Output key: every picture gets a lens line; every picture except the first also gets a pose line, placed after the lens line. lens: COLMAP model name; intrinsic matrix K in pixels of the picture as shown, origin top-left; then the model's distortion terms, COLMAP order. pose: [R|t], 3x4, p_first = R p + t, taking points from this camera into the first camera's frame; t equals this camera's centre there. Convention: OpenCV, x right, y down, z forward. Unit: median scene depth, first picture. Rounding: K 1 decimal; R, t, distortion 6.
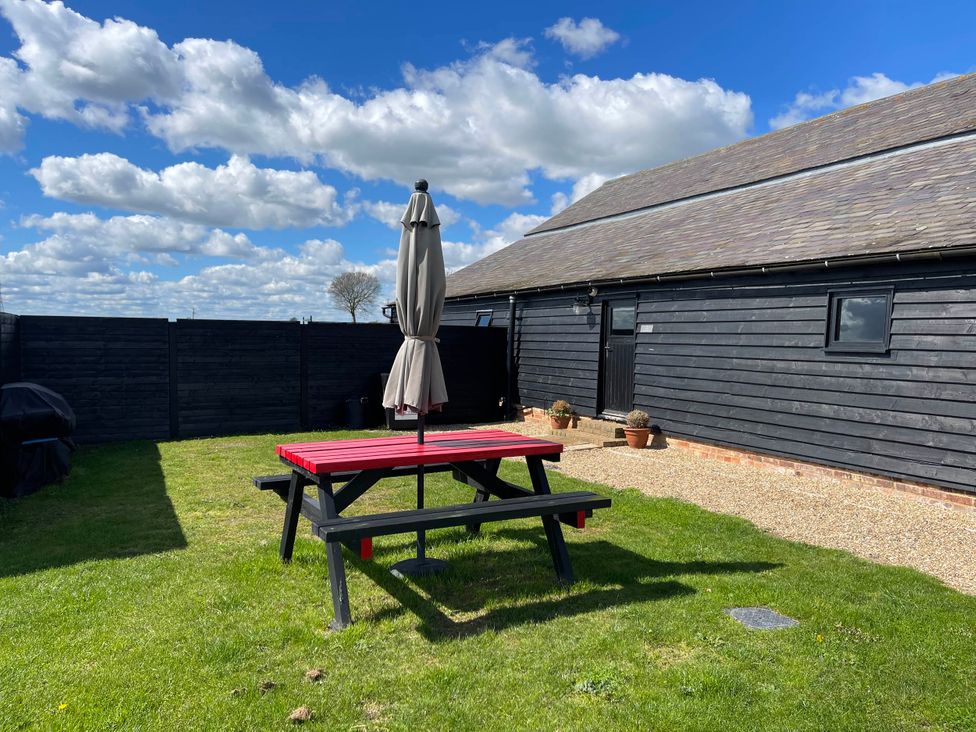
lens RADIAL K [[725.0, 0, 488.0], [0, 725.0, 367.2], [0, 0, 1]] dist [0.026616, -0.062481]
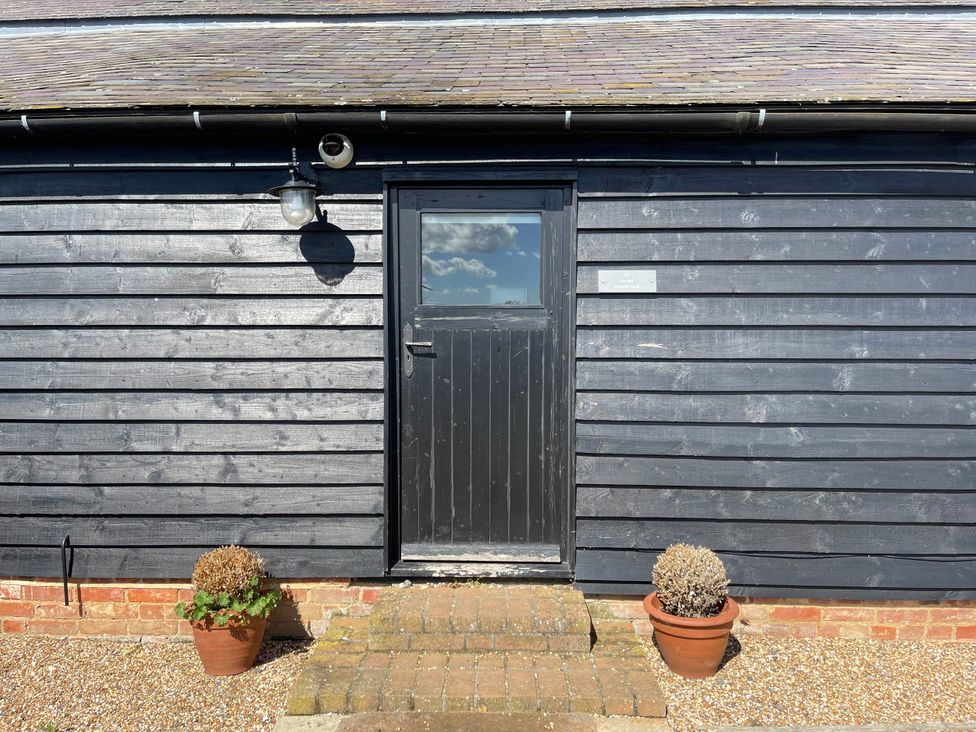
lens RADIAL K [[725.0, 0, 488.6], [0, 725.0, 365.0], [0, 0, 1]] dist [0.026616, -0.062481]
pose [[0.495461, -0.064540, 0.866229, -0.083500], [0.042756, 0.997839, 0.049891, -0.031585], [-0.867577, 0.012317, 0.497150, 0.814958]]
